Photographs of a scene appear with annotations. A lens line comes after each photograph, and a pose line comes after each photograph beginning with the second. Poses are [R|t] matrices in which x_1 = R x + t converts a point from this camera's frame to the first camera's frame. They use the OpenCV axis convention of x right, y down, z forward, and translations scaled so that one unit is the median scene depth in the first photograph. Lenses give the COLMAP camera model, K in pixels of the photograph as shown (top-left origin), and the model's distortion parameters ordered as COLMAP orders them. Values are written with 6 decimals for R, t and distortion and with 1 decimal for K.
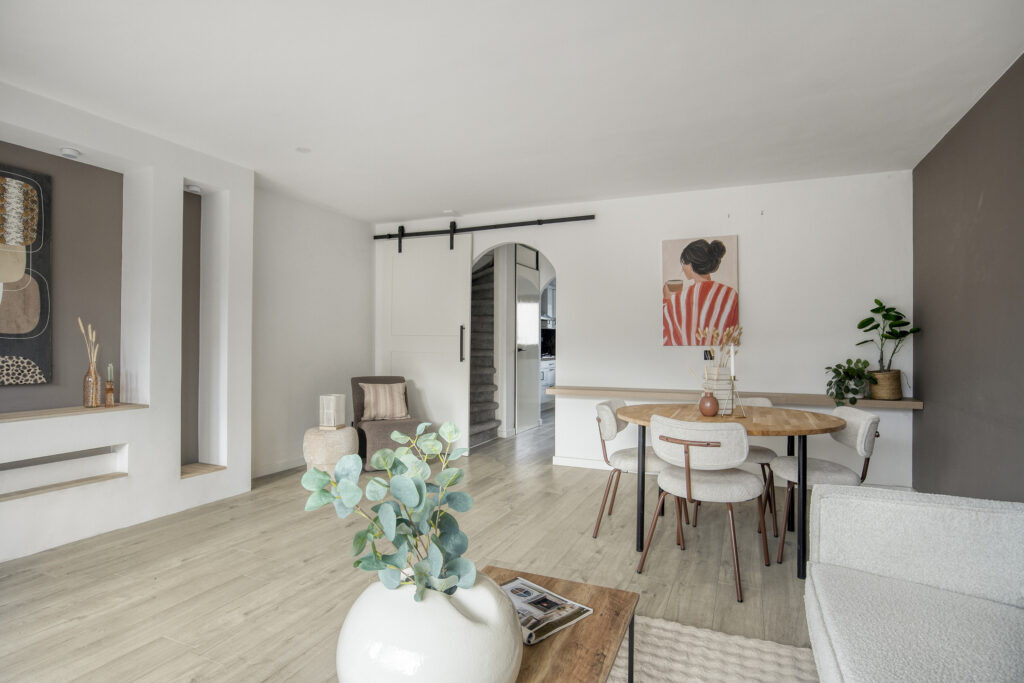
lens RADIAL K [[528.1, 0, 509.5], [0, 528.1, 341.9], [0, 0, 1]] dist [-0.017239, 0.001149]
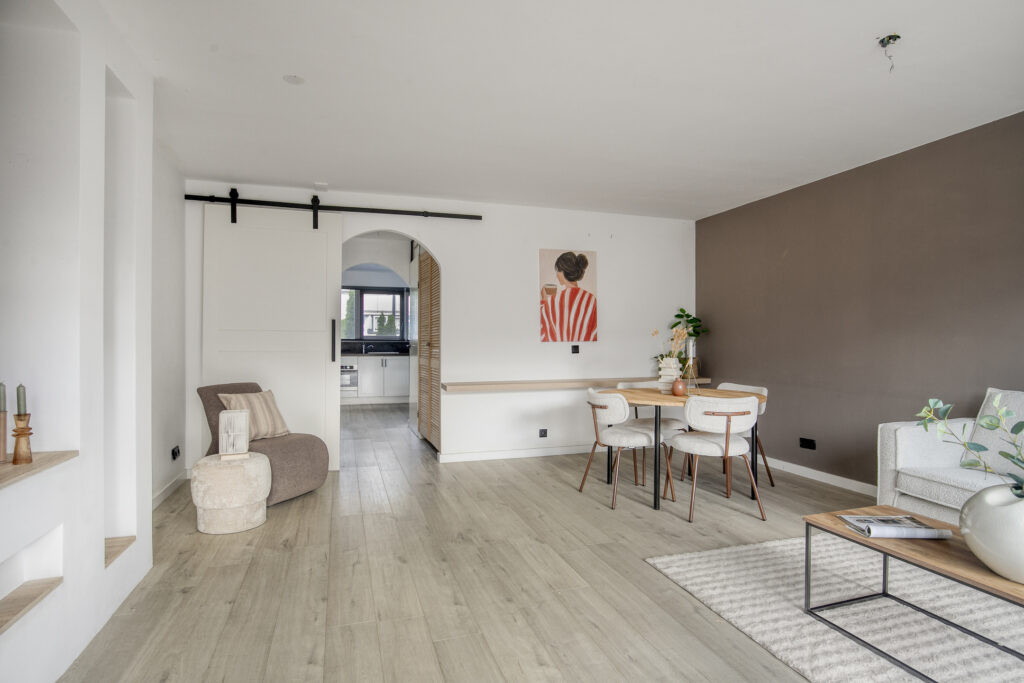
lens RADIAL K [[528.1, 0, 515.9], [0, 528.1, 342.5], [0, 0, 1]] dist [-0.017239, 0.001149]
pose [[0.751839, -0.006443, 0.659315, -0.517752], [0.000250, 0.999955, 0.009487, -0.001915], [-0.659346, -0.006967, 0.751807, 0.190284]]
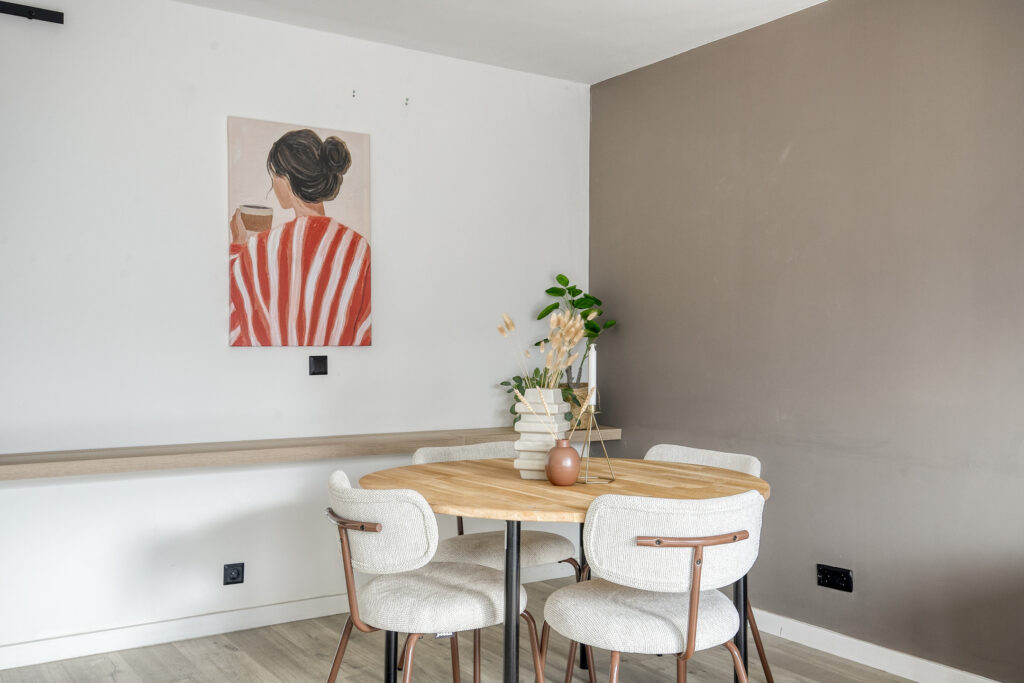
lens RADIAL K [[970.9, 0, 515.1], [0, 970.9, 339.3], [0, 0, 1]] dist [0.035387, 0.000000]
pose [[0.545199, 0.005069, 0.838291, -0.292819], [-0.007395, 0.999972, -0.001237, 0.000176], [-0.838274, -0.005524, 0.545221, 0.347115]]
